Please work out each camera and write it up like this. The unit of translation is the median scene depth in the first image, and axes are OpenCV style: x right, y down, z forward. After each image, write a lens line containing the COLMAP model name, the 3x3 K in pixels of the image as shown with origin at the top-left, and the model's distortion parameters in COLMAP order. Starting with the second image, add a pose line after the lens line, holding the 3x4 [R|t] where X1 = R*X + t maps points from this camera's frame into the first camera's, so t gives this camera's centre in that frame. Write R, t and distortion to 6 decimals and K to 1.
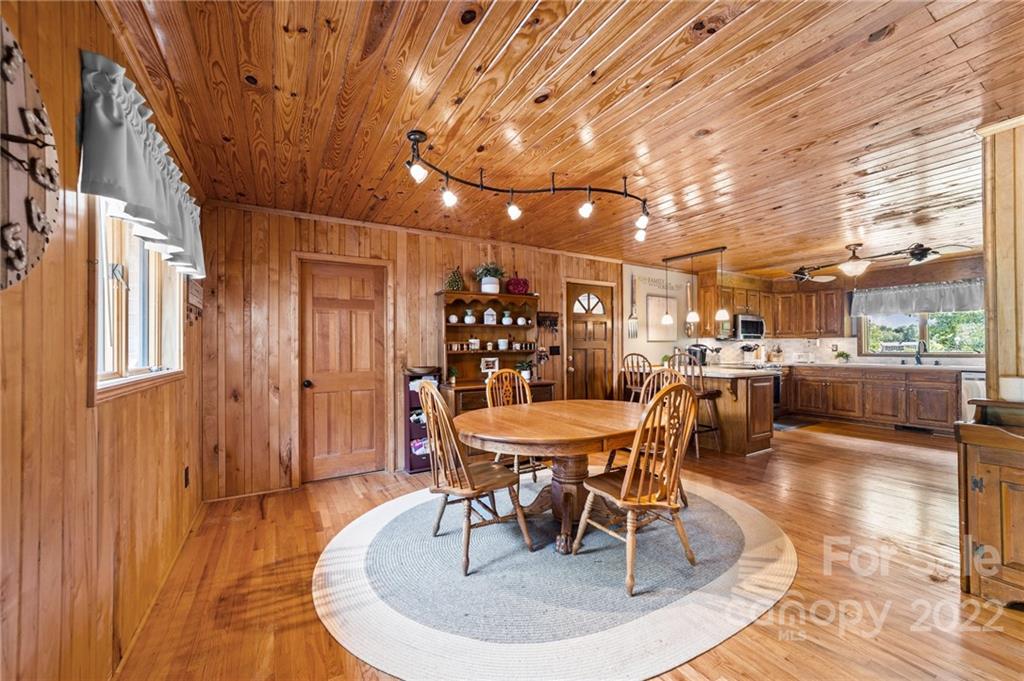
lens RADIAL K [[397.3, 0, 509.3], [0, 397.3, 350.9], [0, 0, 1]] dist [-0.002325, 0.000121]
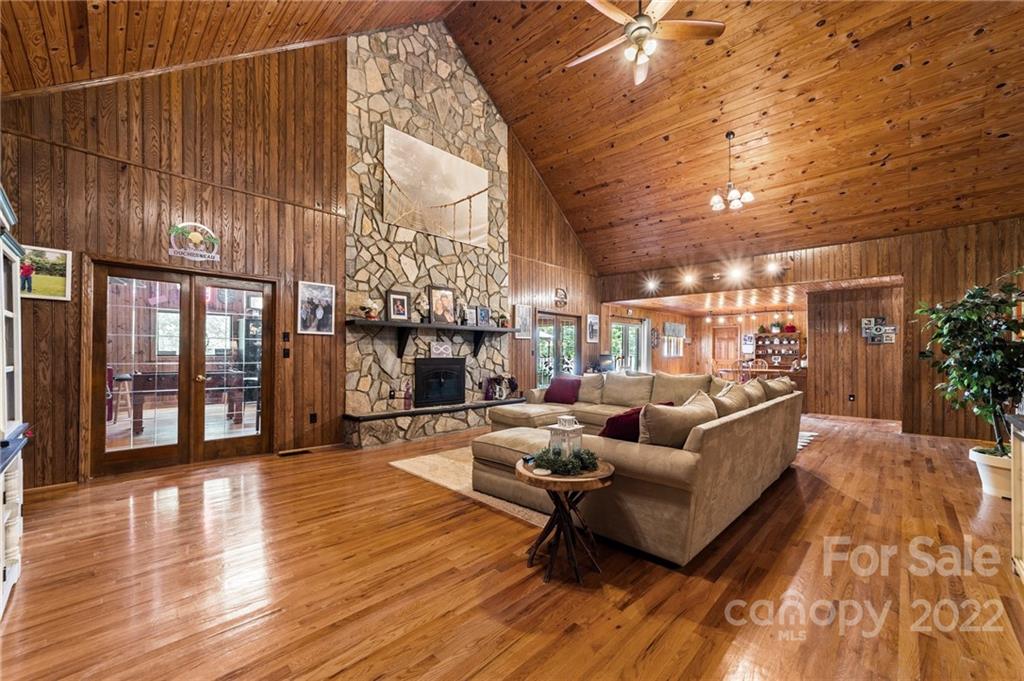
lens RADIAL K [[406.1, 0, 505.3], [0, 406.1, 350.3], [0, 0, 1]] dist [-0.001600, 0.000034]
pose [[0.238228, 0.008288, -0.971174, 1.653431], [-0.008701, 0.999942, 0.006399, -0.018345], [0.971170, 0.006926, 0.238286, -1.099642]]
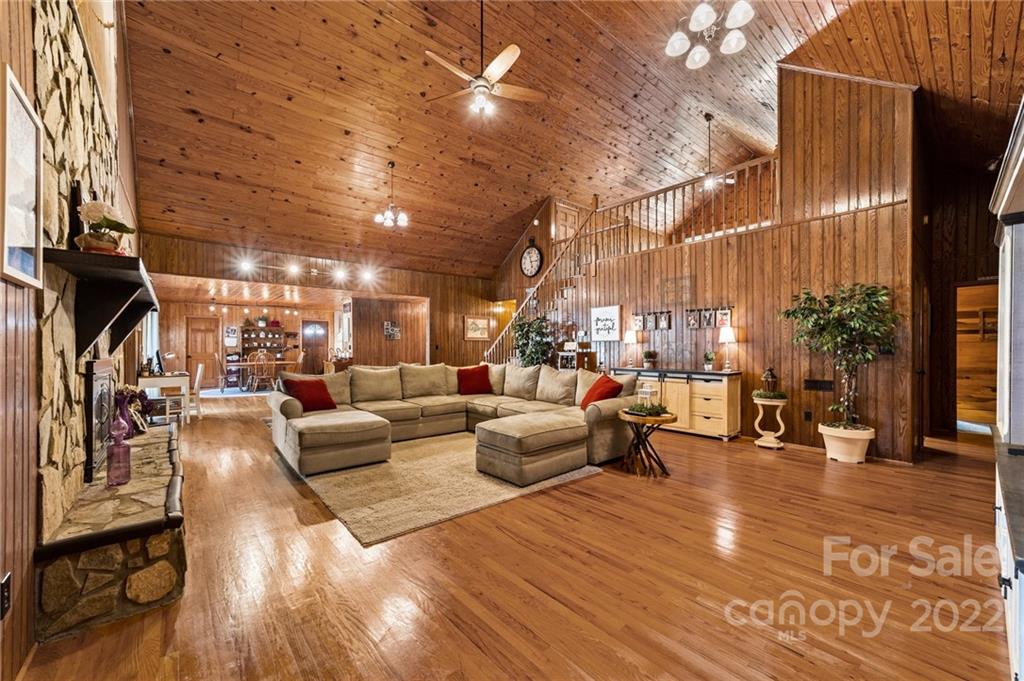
lens RADIAL K [[402.2, 0, 510.2], [0, 402.2, 346.5], [0, 0, 1]] dist [-0.000683, 0.000033]
pose [[0.987276, 0.010532, 0.158664, 0.931498], [-0.010382, 0.999945, -0.001775, -0.010235], [-0.158674, 0.000105, 0.987331, -1.584451]]
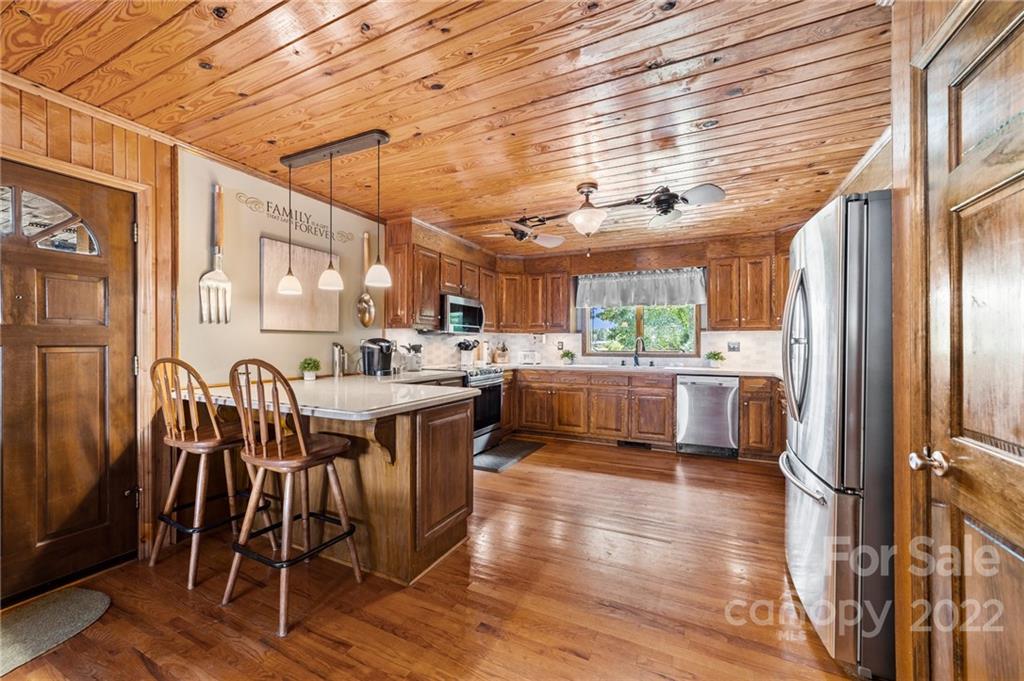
lens RADIAL K [[397.3, 0, 509.3], [0, 397.3, 350.9], [0, 0, 1]] dist [-0.002325, 0.000121]
pose [[0.845395, -0.001893, 0.534139, 0.340915], [-0.004305, 0.999937, 0.010358, -0.005687], [-0.534125, -0.011057, 0.845333, 0.422088]]
